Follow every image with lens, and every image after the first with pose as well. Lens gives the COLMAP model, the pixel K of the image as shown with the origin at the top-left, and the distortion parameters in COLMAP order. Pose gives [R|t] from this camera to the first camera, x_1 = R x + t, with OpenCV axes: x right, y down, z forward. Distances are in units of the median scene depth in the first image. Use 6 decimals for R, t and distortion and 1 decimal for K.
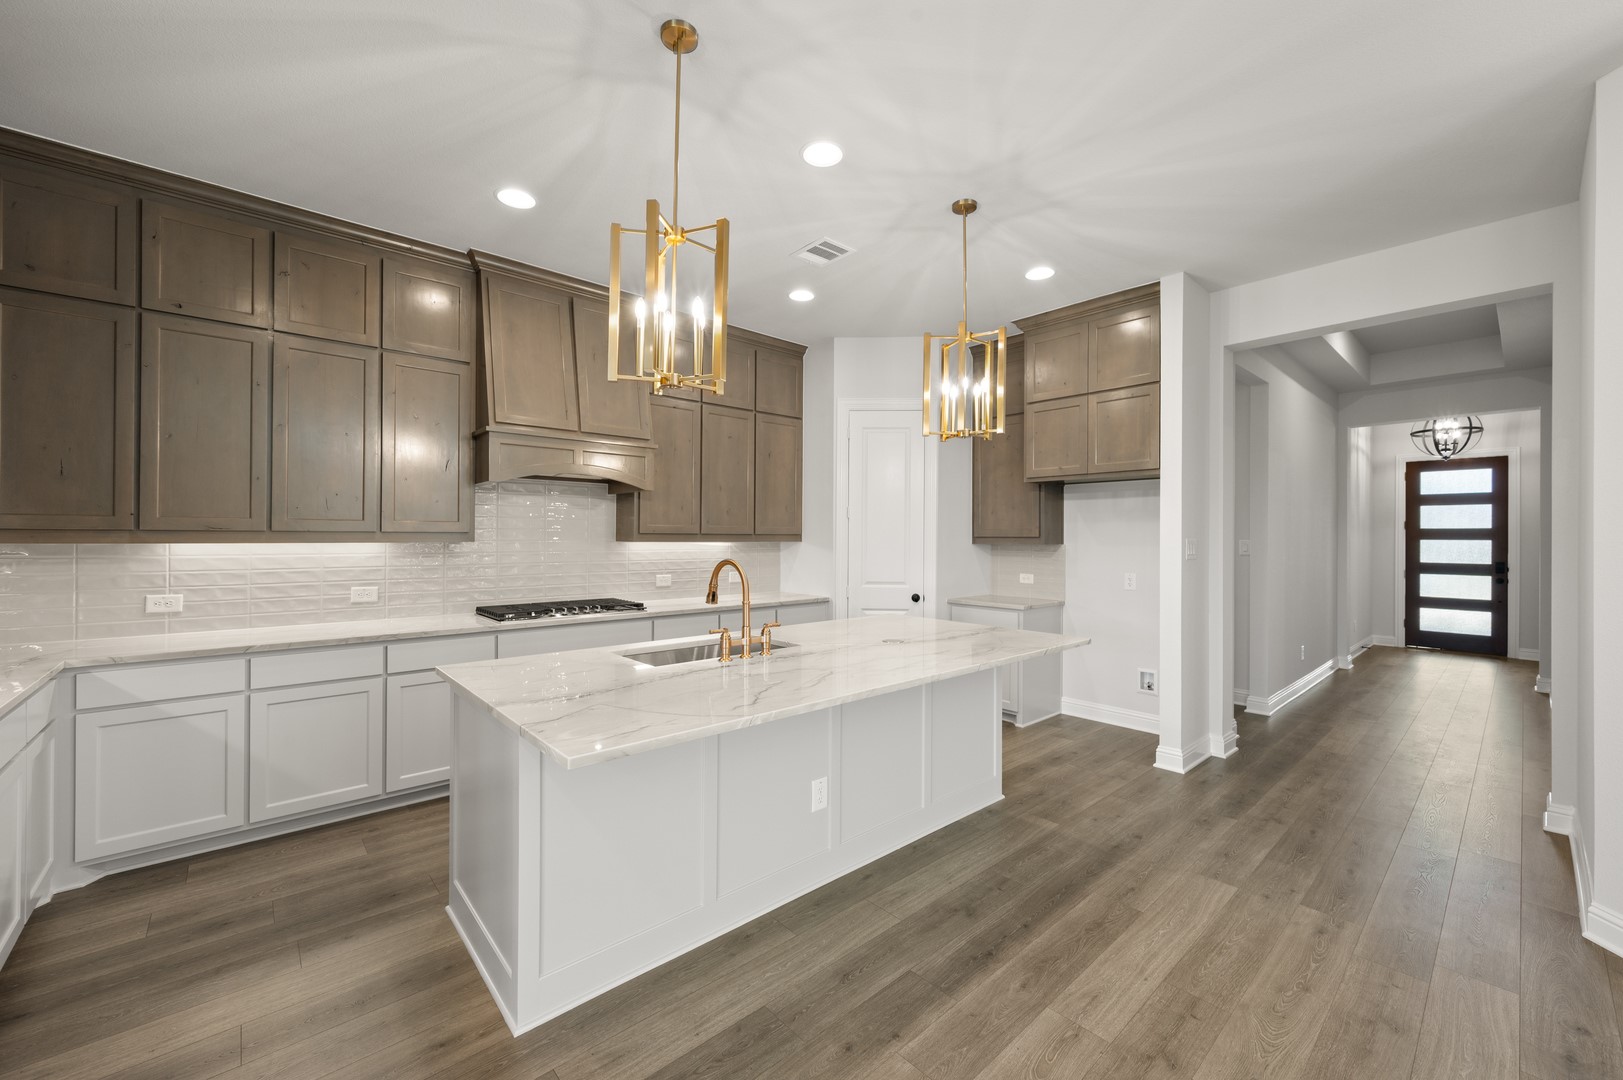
lens RADIAL K [[649.1, 0, 805.8], [0, 649.1, 540.1], [0, 0, 1]] dist [-0.001093, 0.000231]
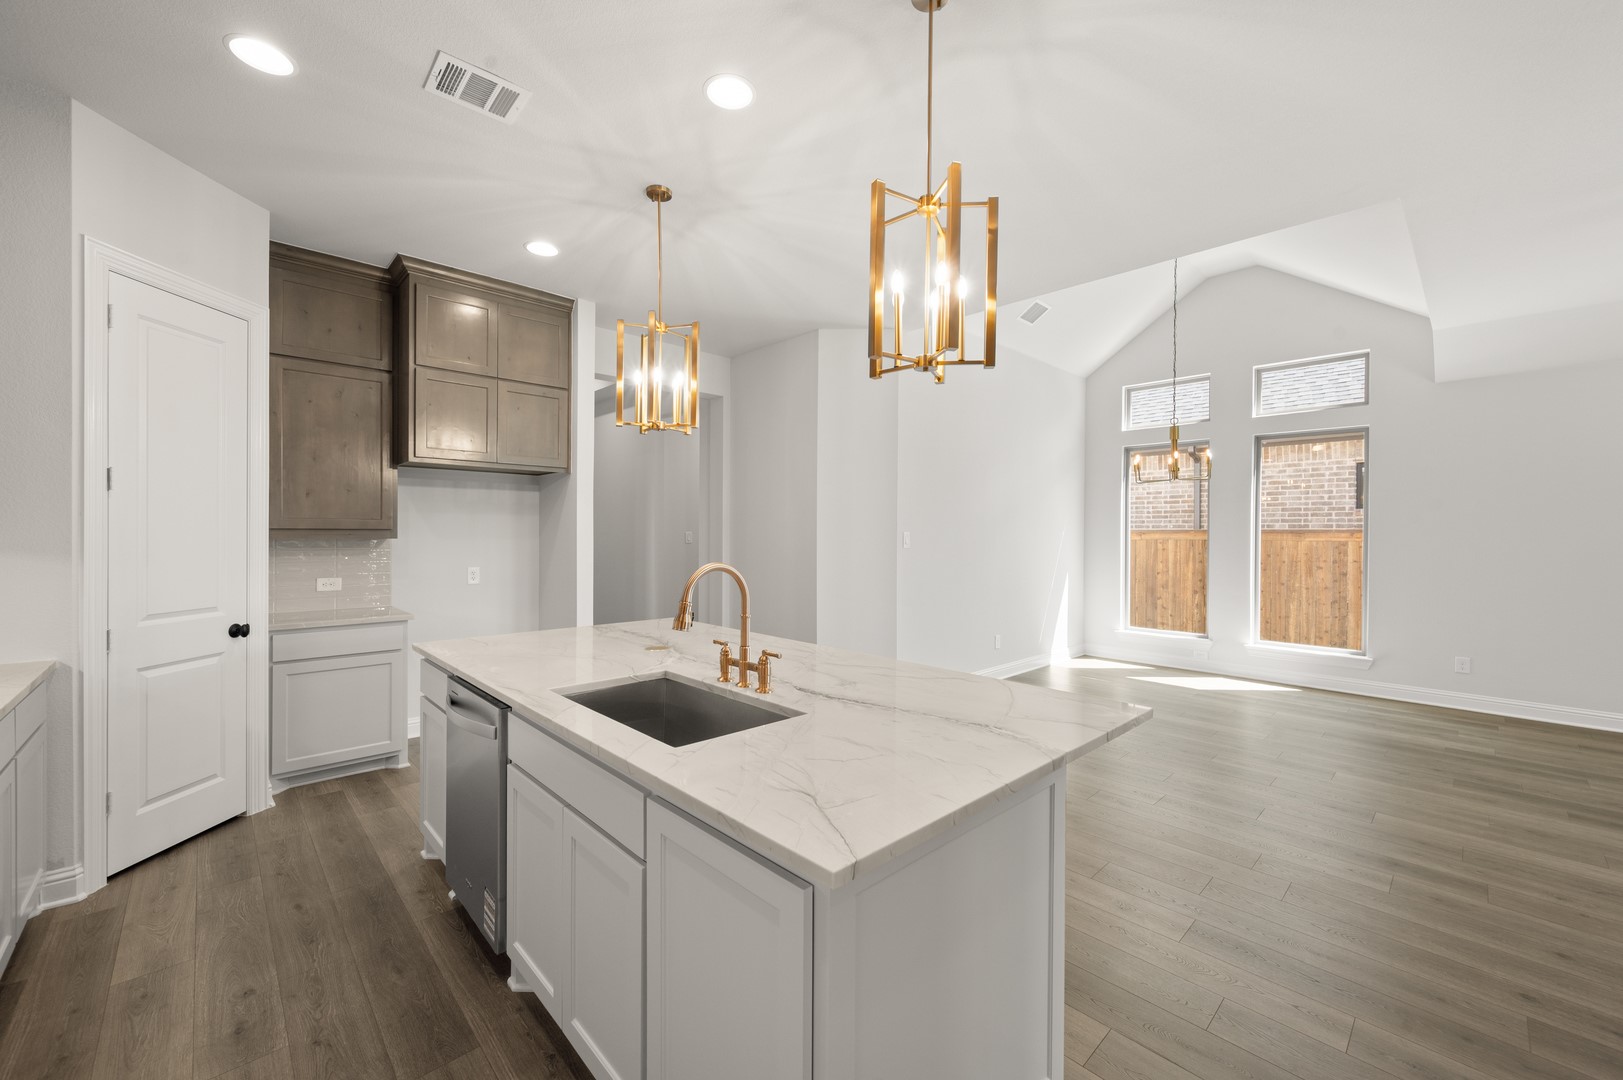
lens RADIAL K [[649.1, 0, 825.4], [0, 649.1, 534.2], [0, 0, 1]] dist [-0.001093, 0.000231]
pose [[-0.062182, -0.005344, 0.998051, -0.682981], [-0.000753, 0.999986, 0.005307, -0.004956], [-0.998065, -0.000422, -0.062185, 0.738640]]
